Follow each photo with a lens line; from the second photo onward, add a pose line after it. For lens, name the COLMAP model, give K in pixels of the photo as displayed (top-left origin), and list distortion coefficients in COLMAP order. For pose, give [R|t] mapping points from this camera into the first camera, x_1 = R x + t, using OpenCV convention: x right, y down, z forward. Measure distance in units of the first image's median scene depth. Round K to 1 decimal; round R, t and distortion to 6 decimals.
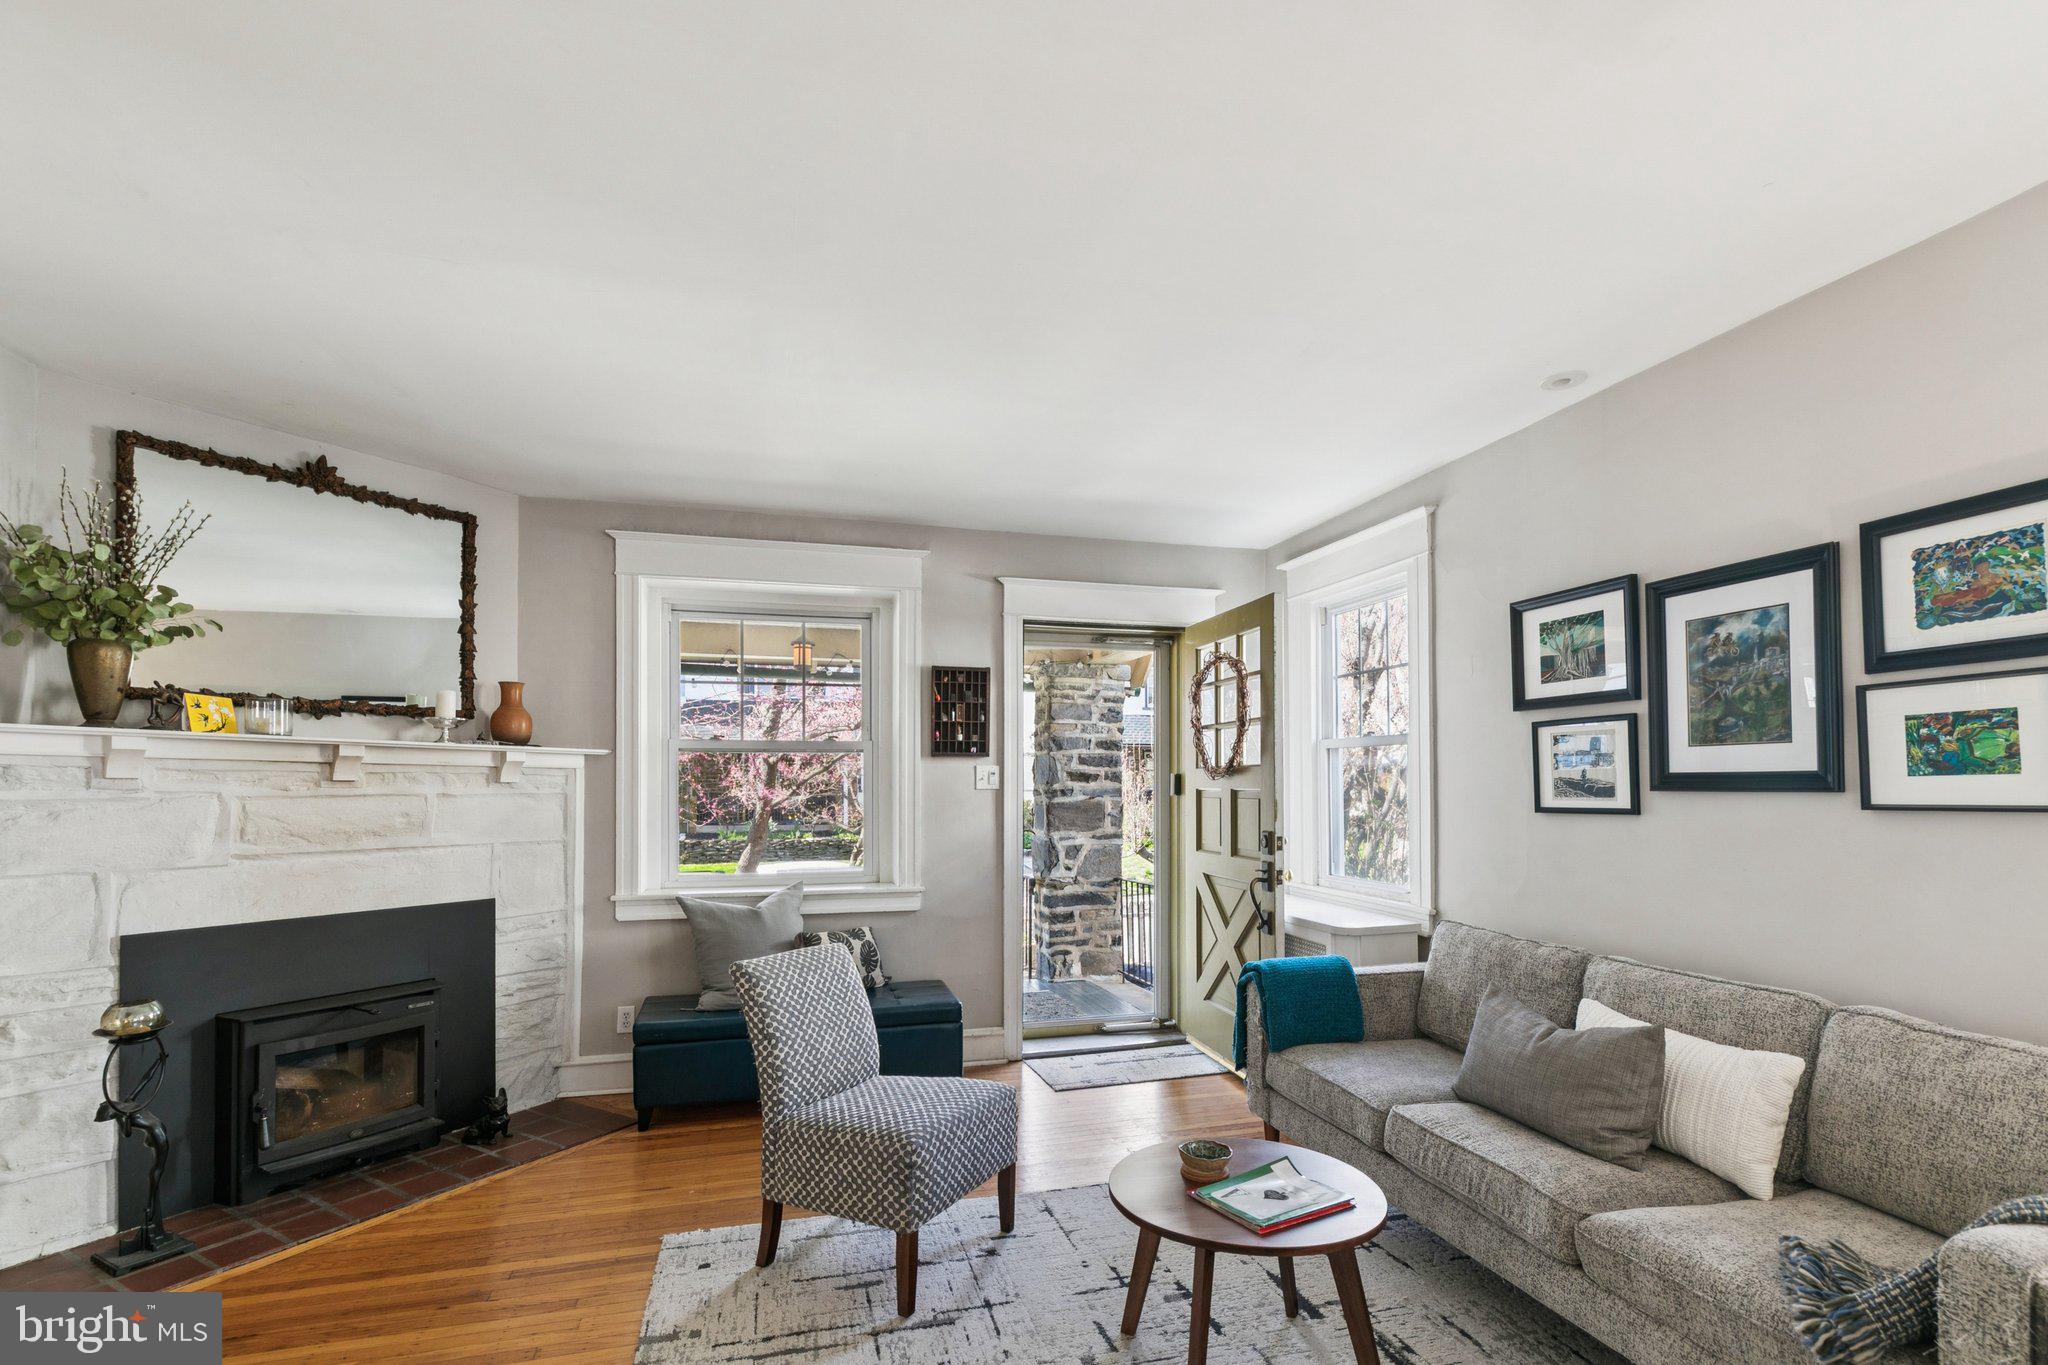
lens RADIAL K [[938.6, 0, 1018.6], [0, 938.6, 789.1], [0, 0, 1]] dist [0.000730, -0.000239]
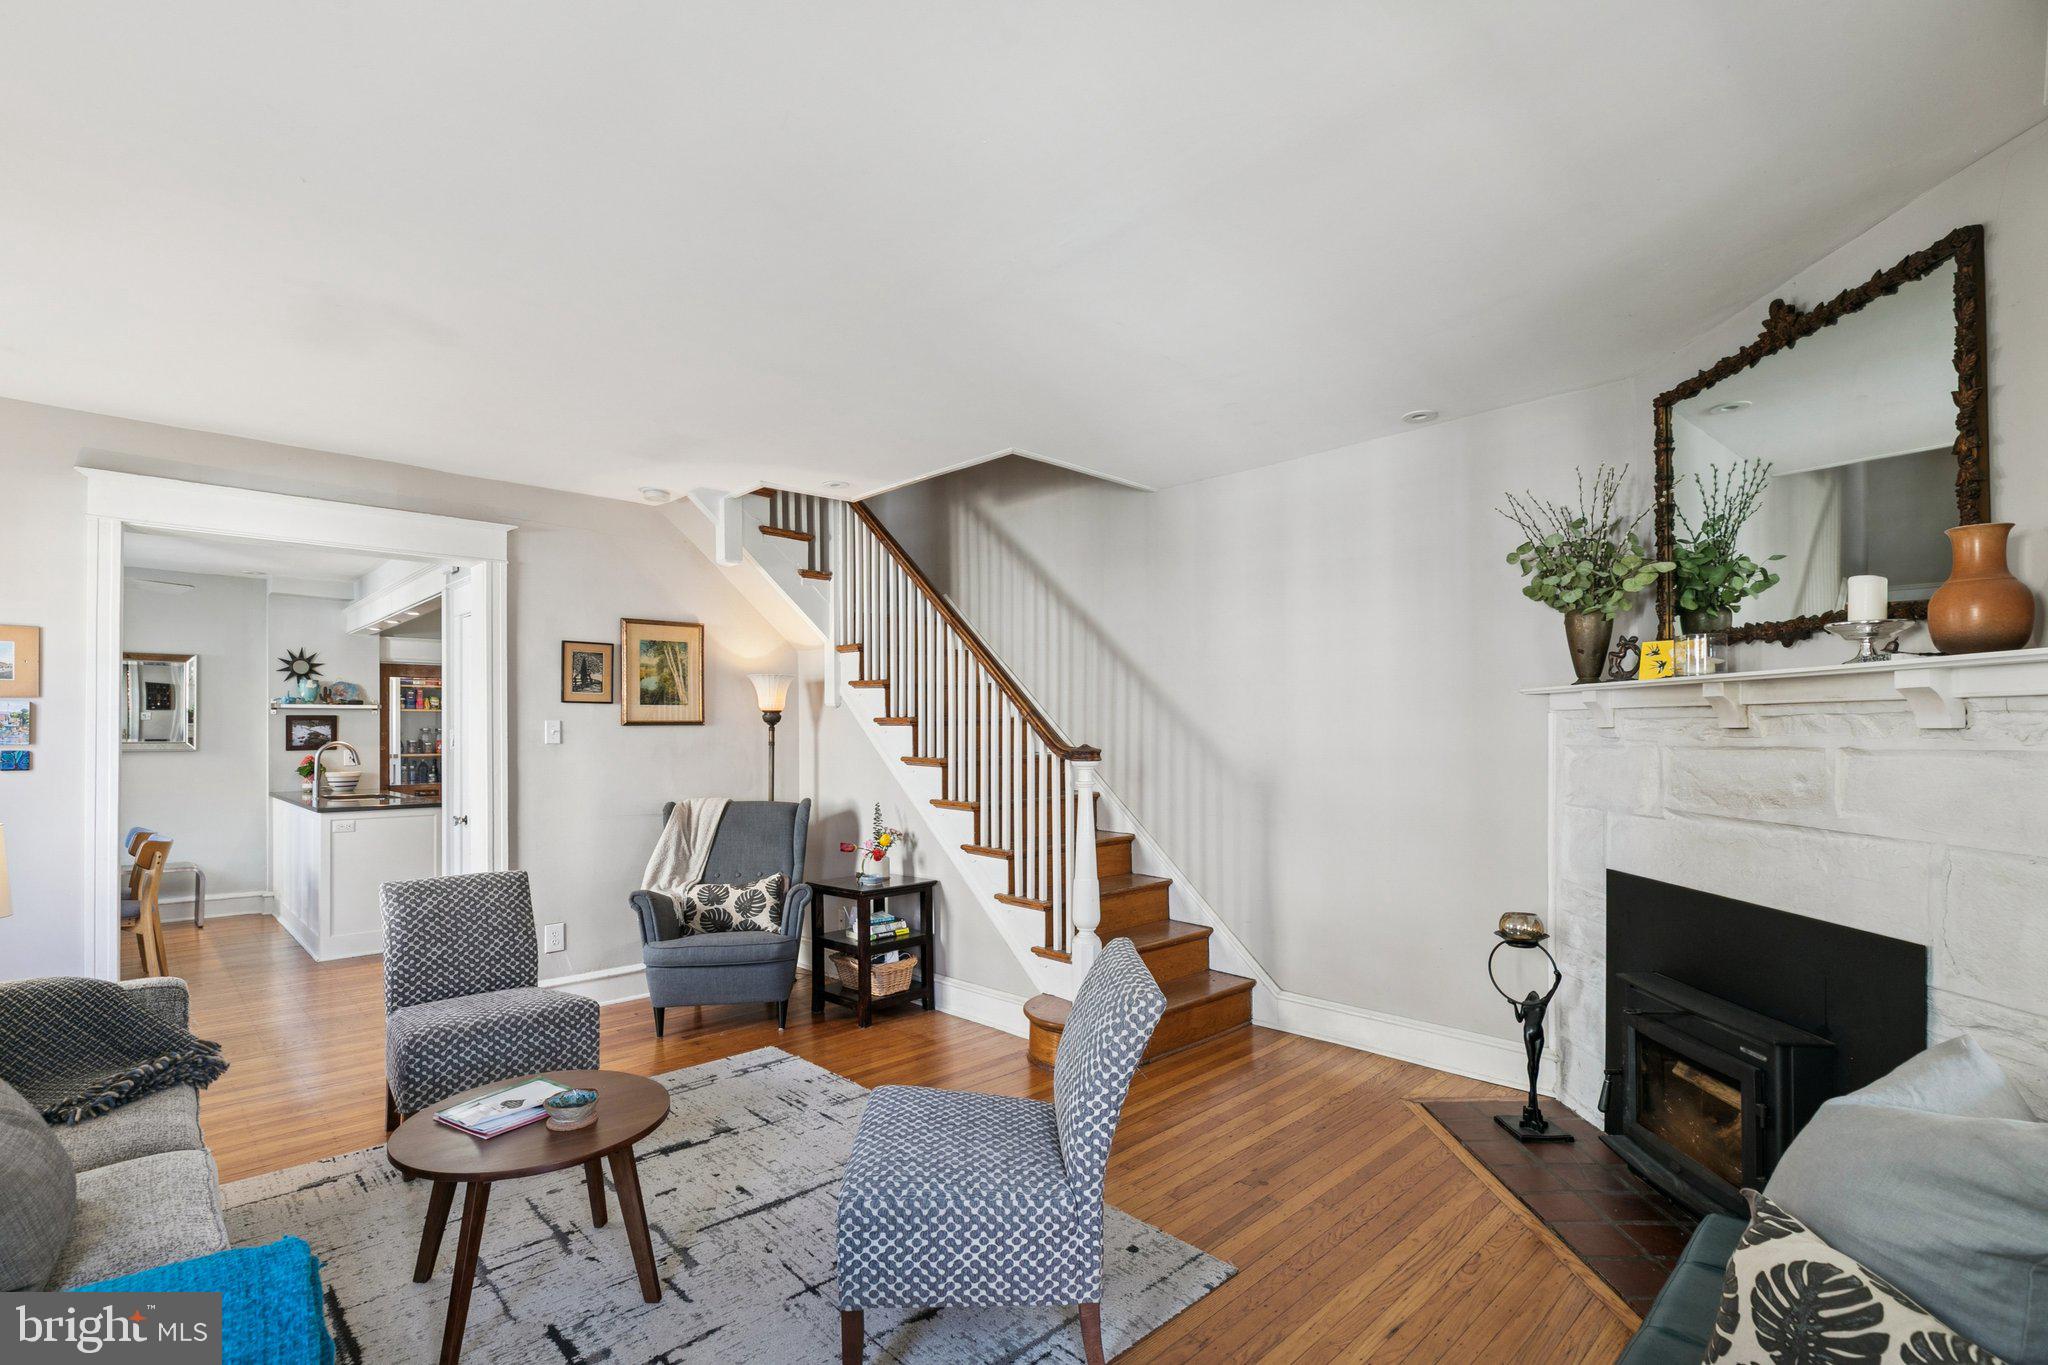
lens RADIAL K [[938.6, 0, 1008.9], [0, 938.6, 732.4], [0, 0, 1]] dist [0.000730, -0.000239]
pose [[-0.878538, 0.005765, -0.477637, 0.210561], [0.004642, 0.999983, 0.003532, -0.012880], [0.477649, 0.000886, -0.878550, 1.679204]]
